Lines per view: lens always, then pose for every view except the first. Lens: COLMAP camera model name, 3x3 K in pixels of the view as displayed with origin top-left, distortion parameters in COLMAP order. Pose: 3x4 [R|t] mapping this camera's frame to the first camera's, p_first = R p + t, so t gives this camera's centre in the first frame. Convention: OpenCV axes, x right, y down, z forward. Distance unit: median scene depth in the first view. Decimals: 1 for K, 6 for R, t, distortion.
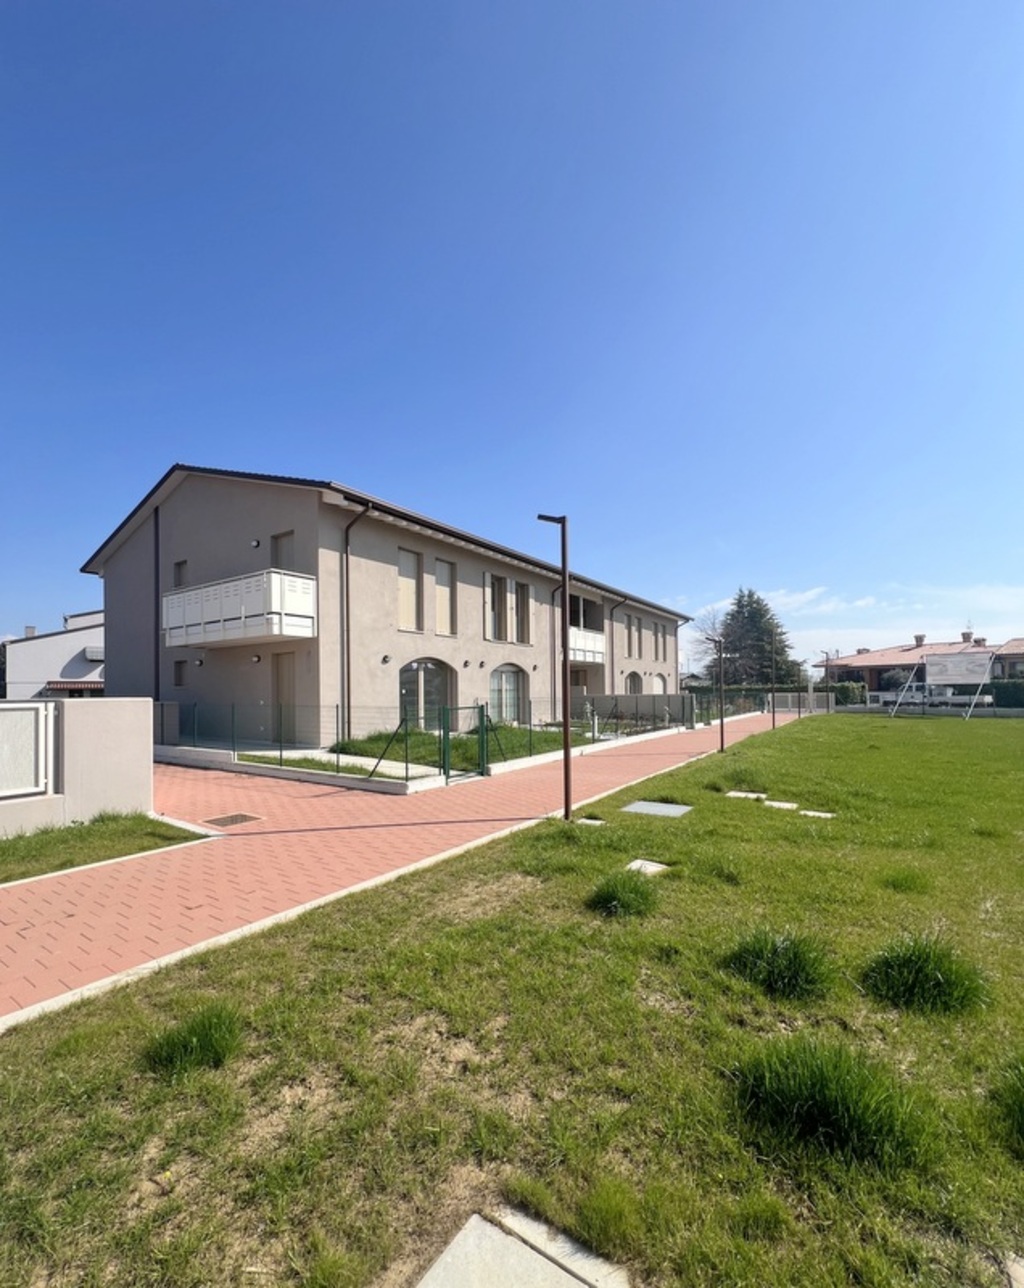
lens RADIAL K [[544.6, 0, 494.2], [0, 544.6, 686.2], [0, 0, 1]] dist [0.000911, 0.000049]
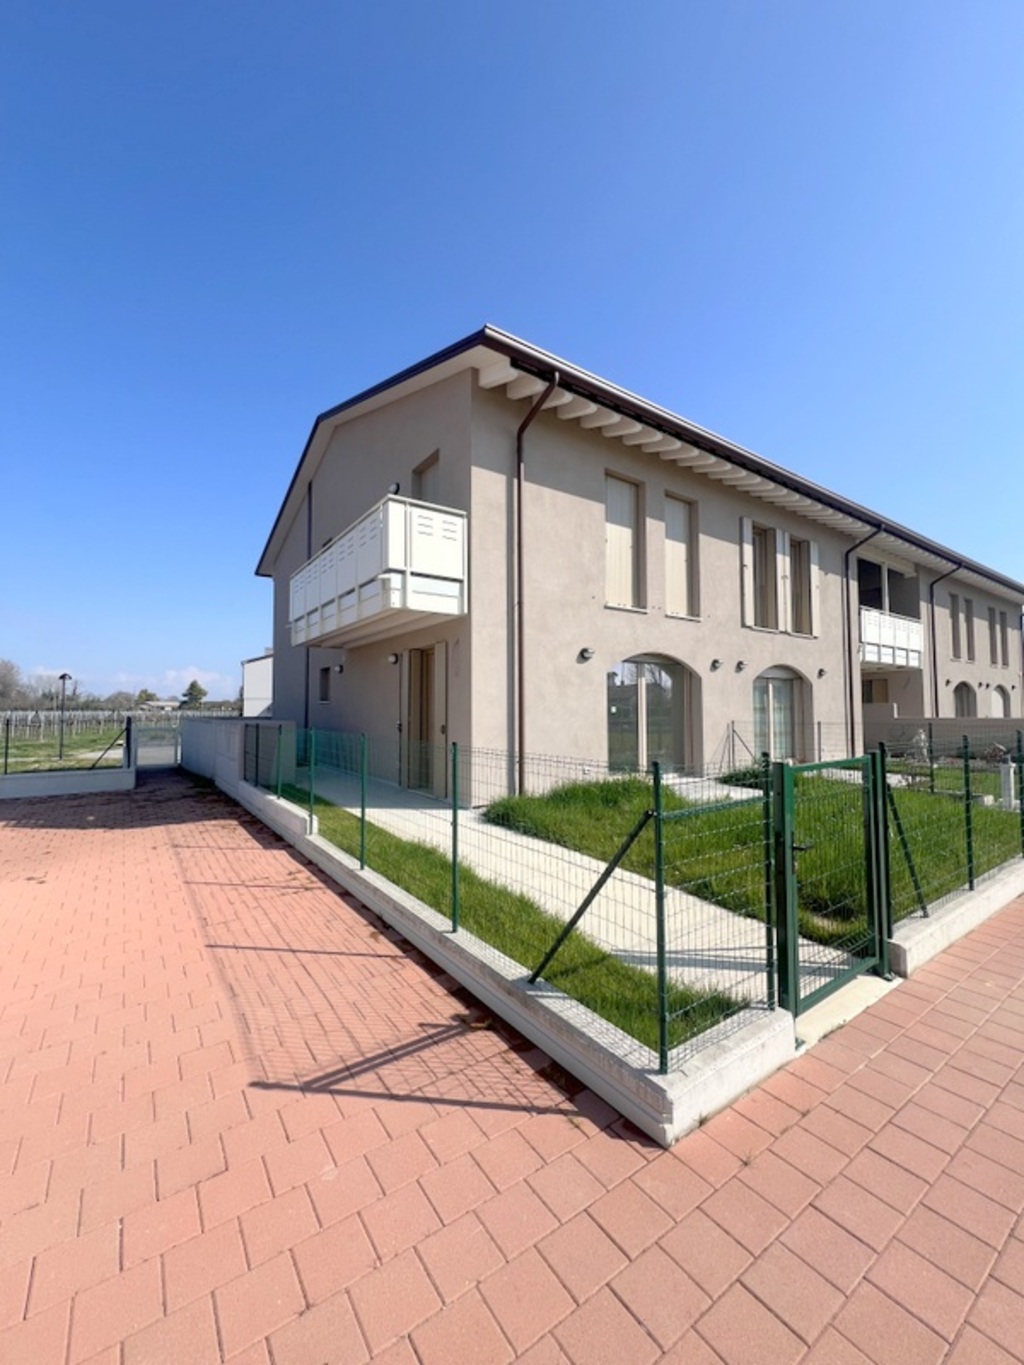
lens RADIAL K [[546.1, 0, 509.5], [0, 546.1, 684.2], [0, 0, 1]] dist [-0.002529, 0.000118]
pose [[0.943130, -0.008467, -0.332316, -0.070921], [-0.004421, 0.999268, -0.038007, 0.005549], [0.332395, 0.037315, 0.942402, 0.371488]]
